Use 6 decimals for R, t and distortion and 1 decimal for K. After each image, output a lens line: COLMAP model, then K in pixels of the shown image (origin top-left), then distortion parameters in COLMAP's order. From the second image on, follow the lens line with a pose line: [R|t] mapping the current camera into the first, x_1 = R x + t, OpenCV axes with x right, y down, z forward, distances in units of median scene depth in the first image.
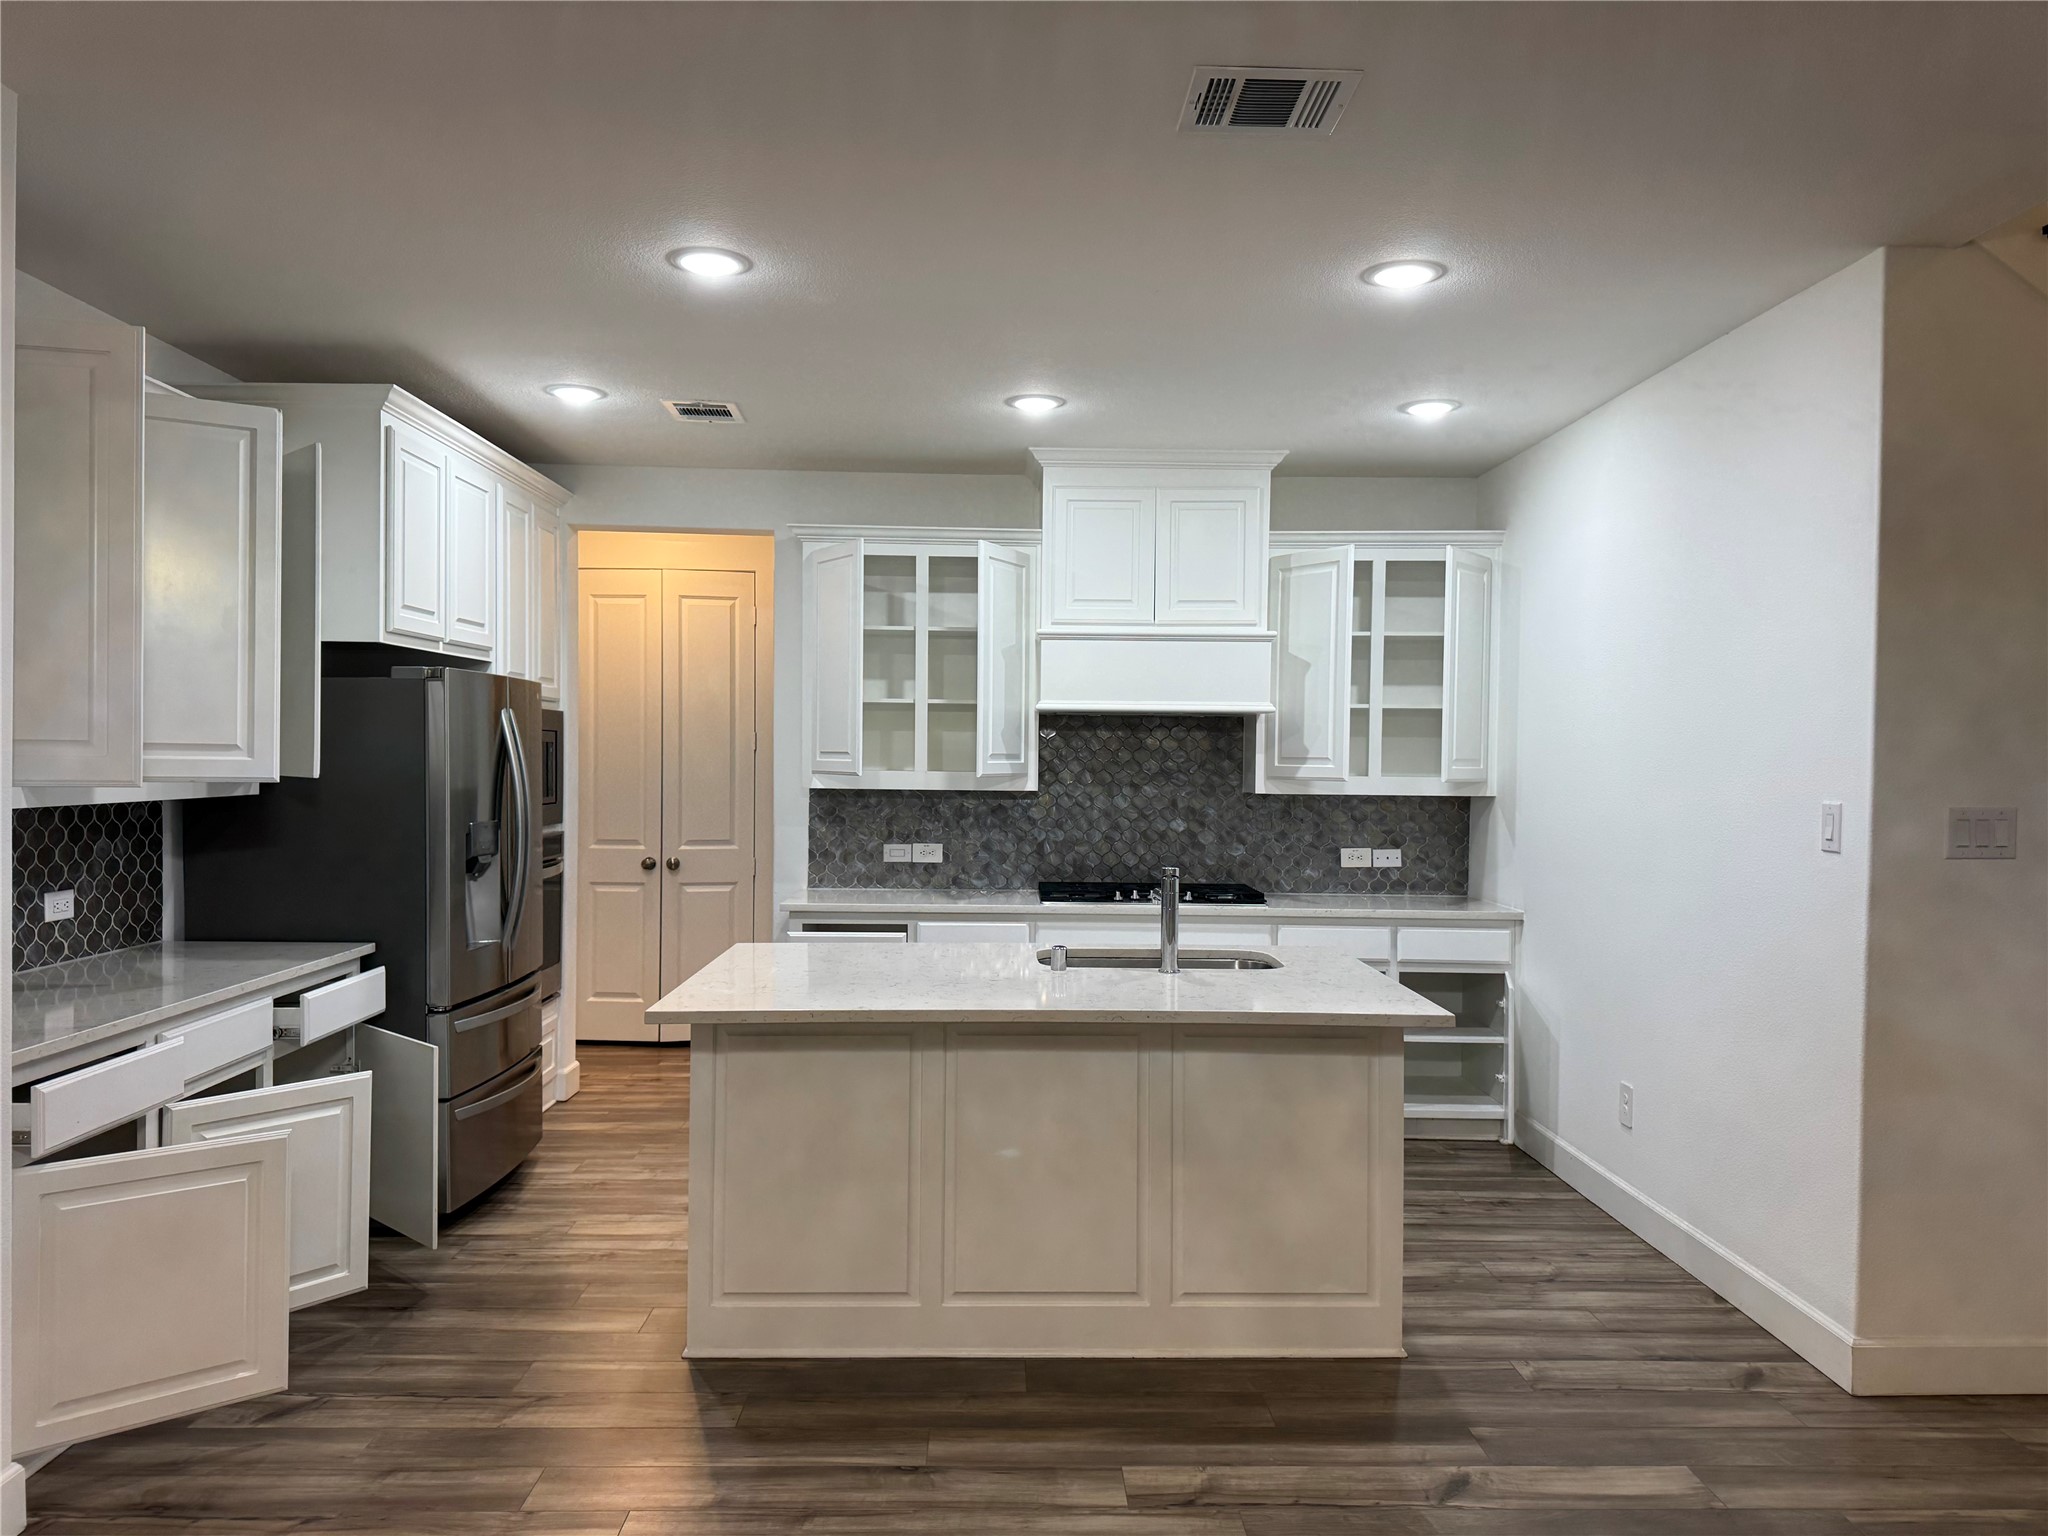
lens RADIAL K [[1452.7, 0, 1024.0], [0, 1452.7, 768.0], [0, 0, 1]] dist [-0.001661, -0.004773]
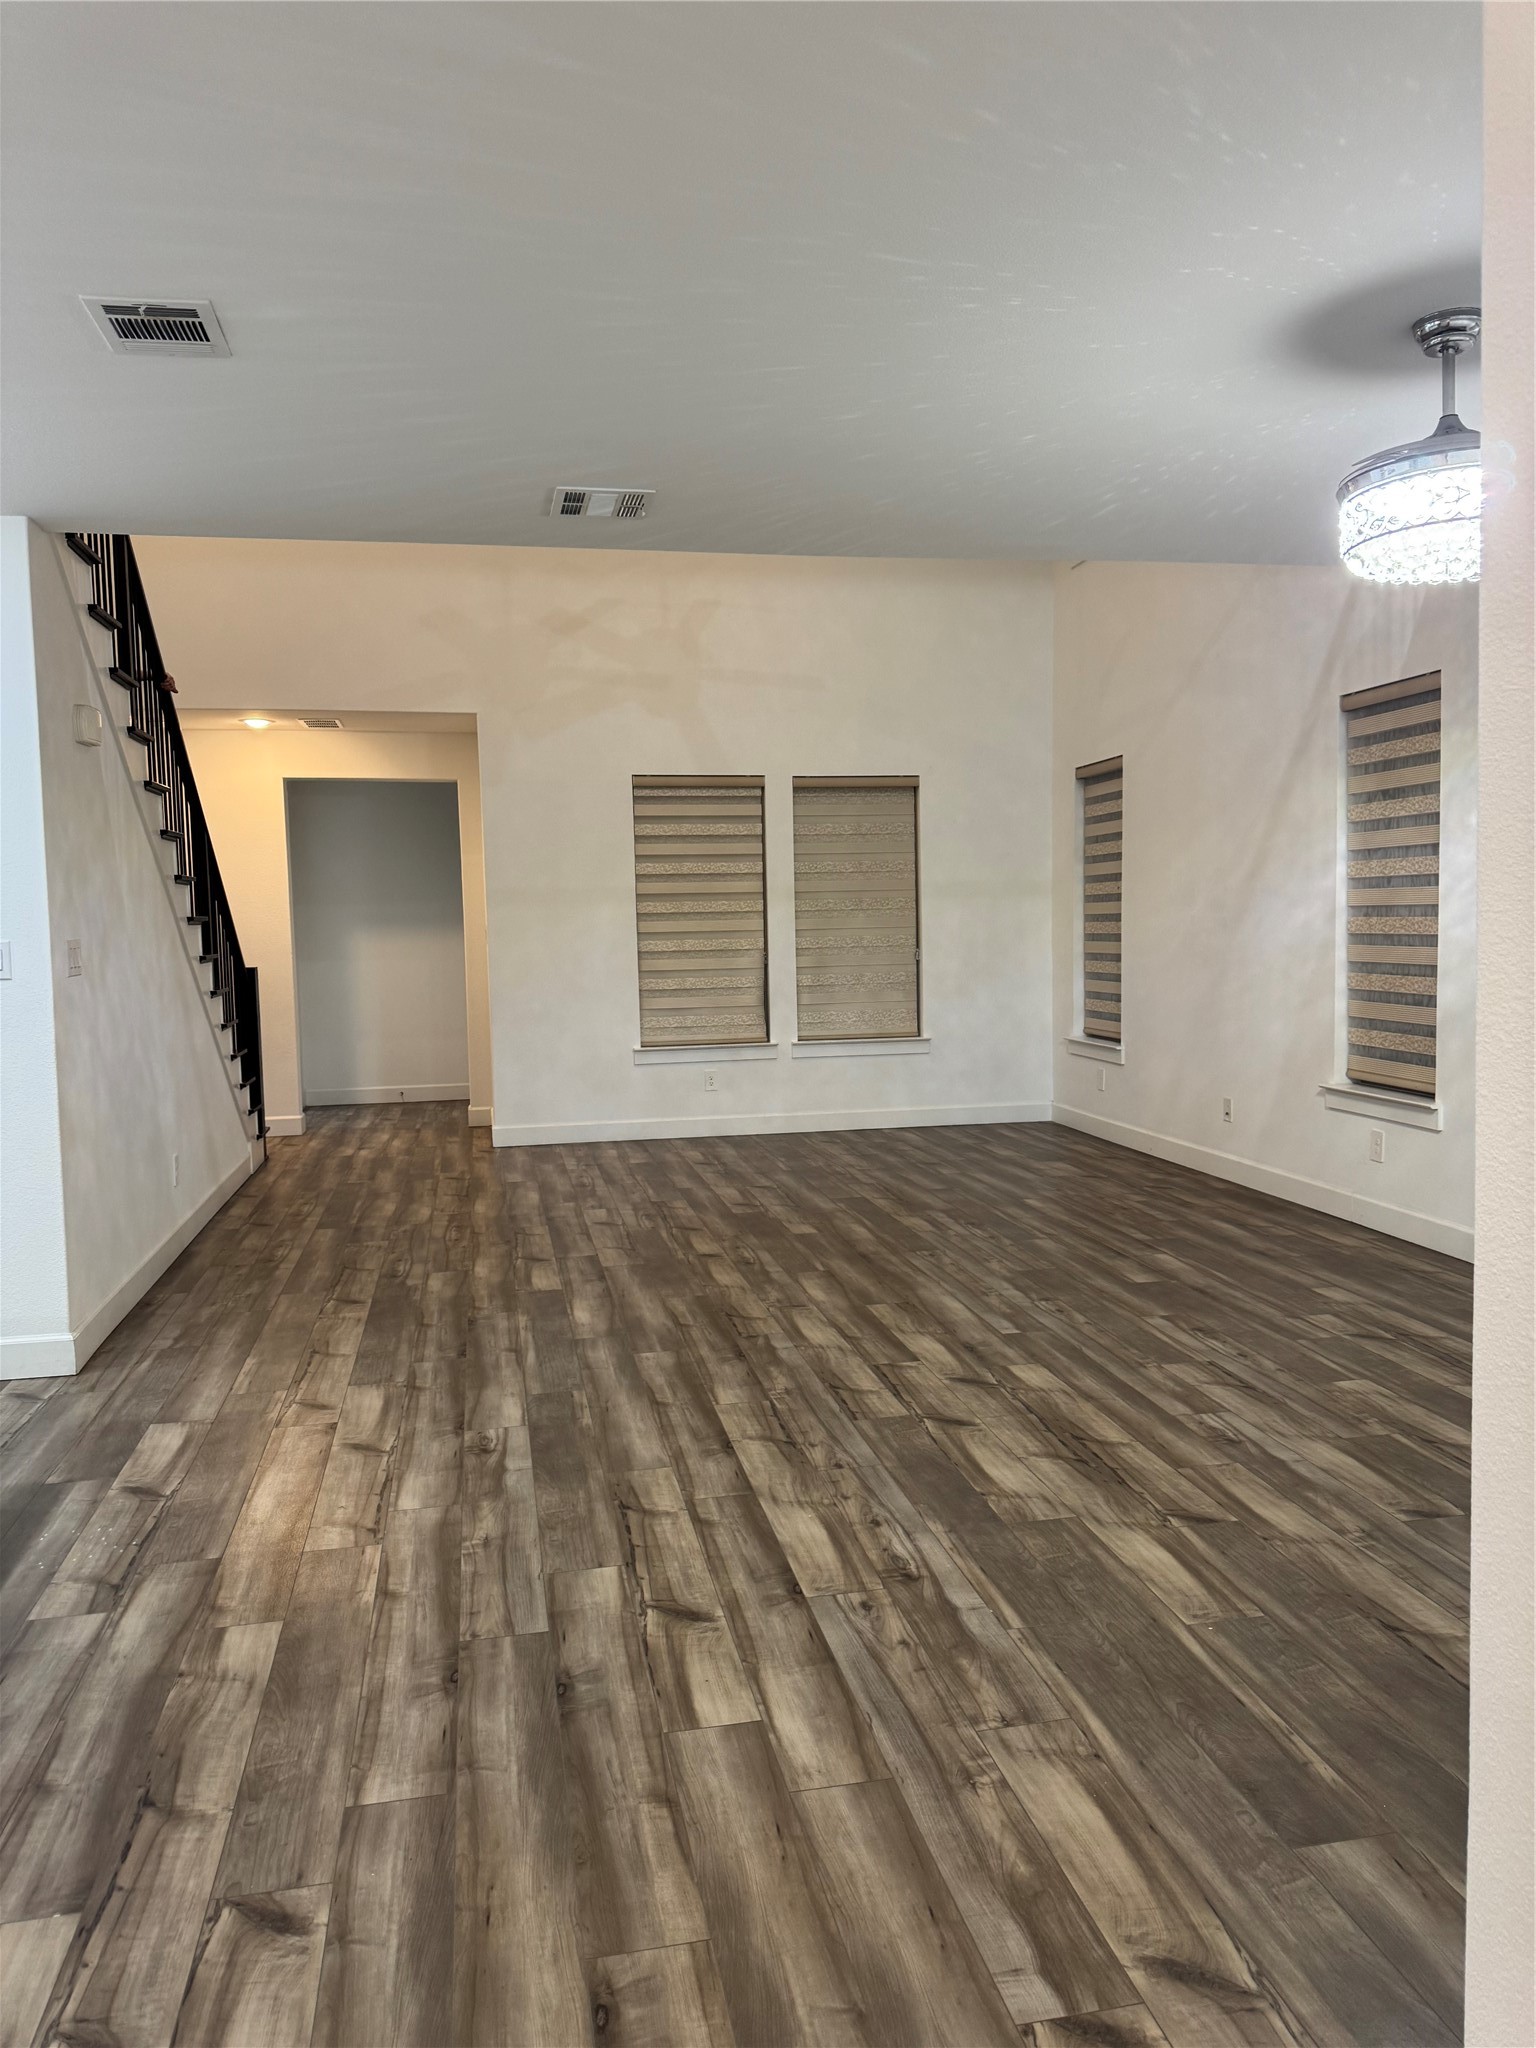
lens RADIAL K [[1452.7, 0, 768.0], [0, 1452.7, 1024.0], [0, 0, 1]] dist [-0.001661, -0.004773]
pose [[-0.182131, -0.079625, 0.980045, -0.810741], [0.032669, 0.995676, 0.086966, 0.006358], [-0.982731, 0.047856, -0.178742, 0.558250]]
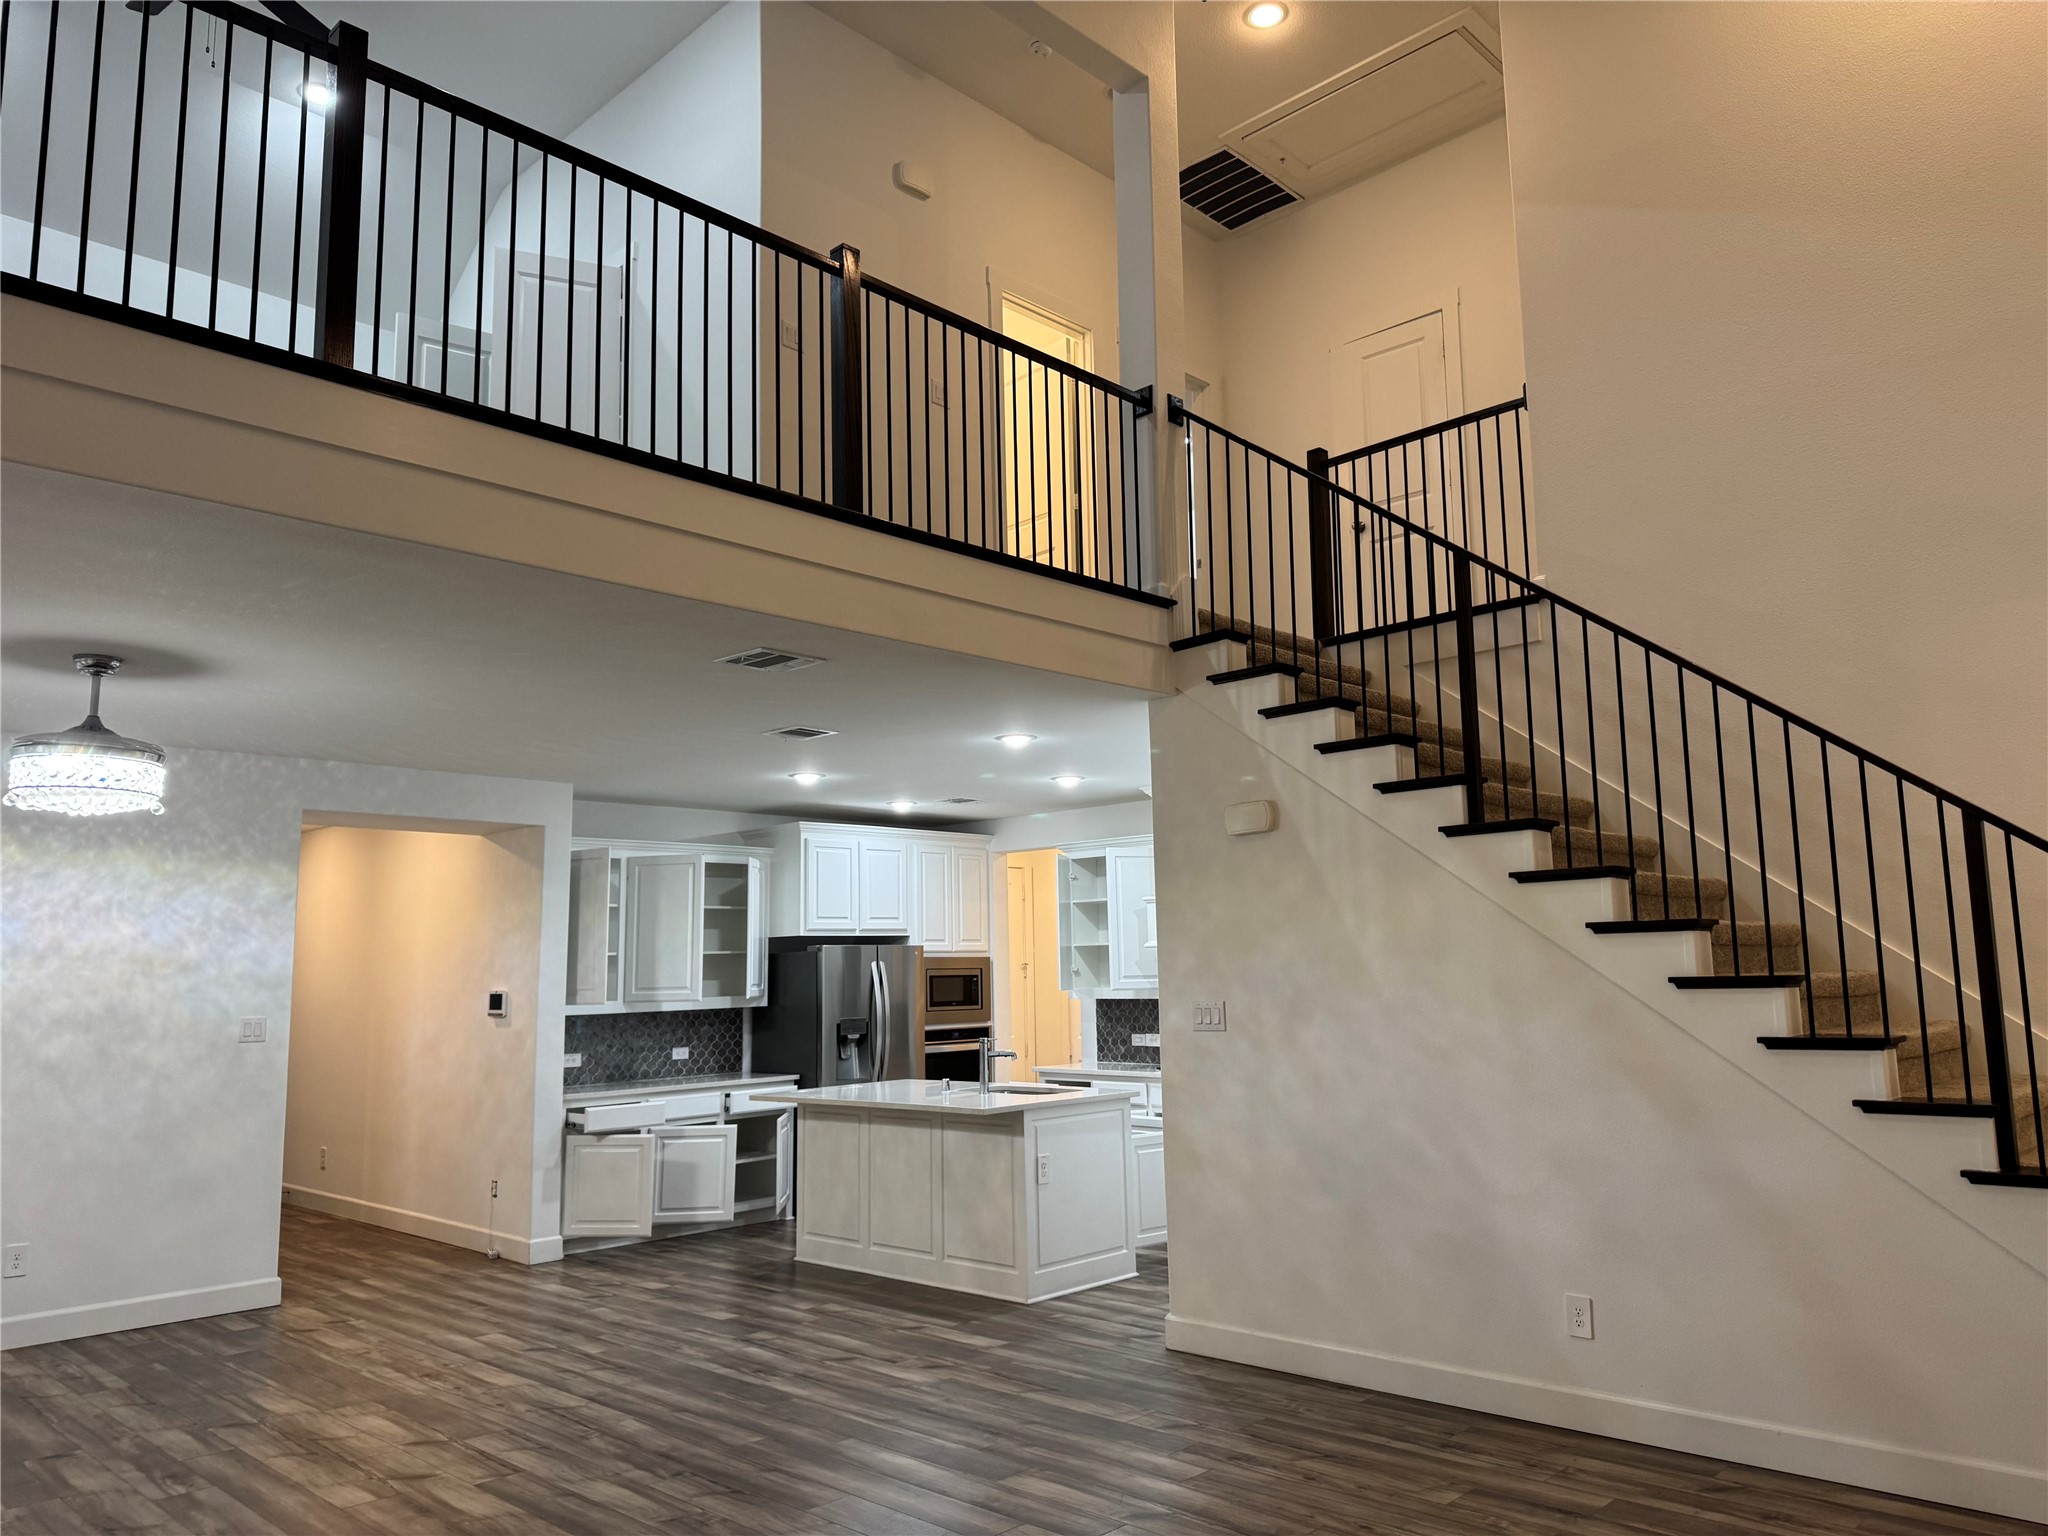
lens RADIAL K [[1452.7, 0, 1024.0], [0, 1452.7, 768.0], [0, 0, 1]] dist [-0.001661, -0.004773]
pose [[0.701886, -0.125986, -0.701059, 1.652477], [0.023404, 0.987781, -0.154080, 0.011960], [0.711905, 0.091739, 0.696258, -0.366026]]
